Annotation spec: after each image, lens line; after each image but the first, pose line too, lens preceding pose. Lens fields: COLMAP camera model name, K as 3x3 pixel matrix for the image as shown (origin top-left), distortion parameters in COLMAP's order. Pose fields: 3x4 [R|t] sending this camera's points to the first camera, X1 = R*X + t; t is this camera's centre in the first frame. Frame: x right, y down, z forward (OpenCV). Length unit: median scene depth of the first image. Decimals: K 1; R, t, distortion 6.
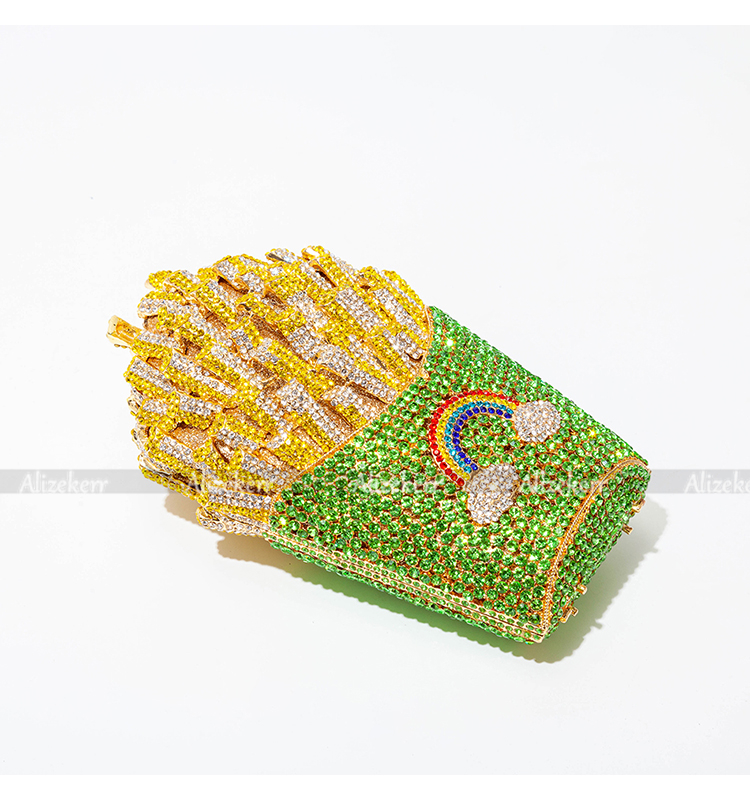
lens RADIAL K [[2097.8, 0, 373.6], [0, 2097.8, 403.3], [0, 0, 1]] dist [0.144153, 0.000000]
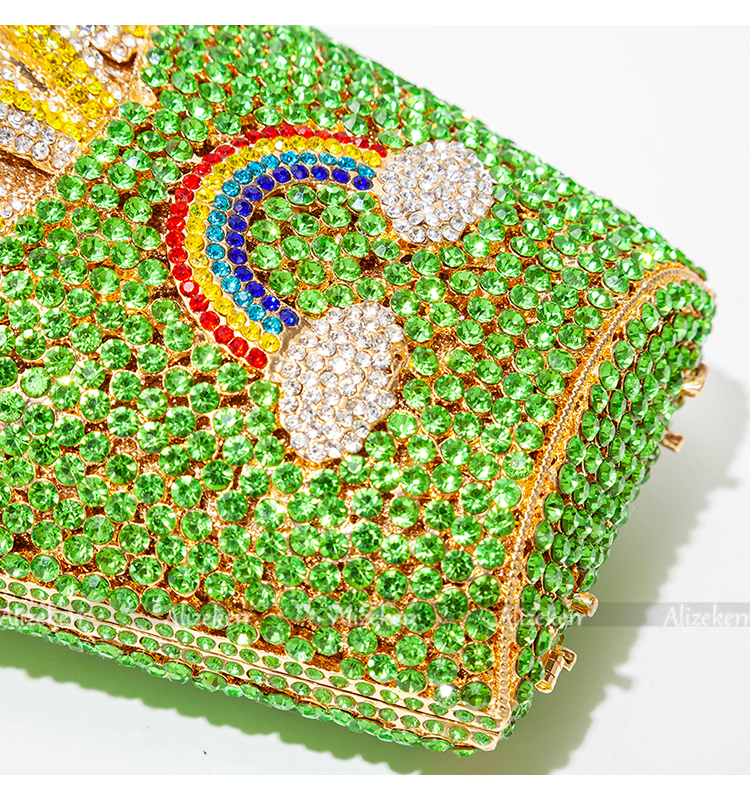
lens RADIAL K [[2669.5, 0, 377.4], [0, 2669.5, 362.9], [0, 0, 1]] dist [0.213185, 0.000000]
pose [[0.993132, -0.082562, 0.082902, 0.022259], [0.079288, 0.995965, 0.042047, 0.019033], [-0.086039, -0.035185, 0.995670, 0.500314]]
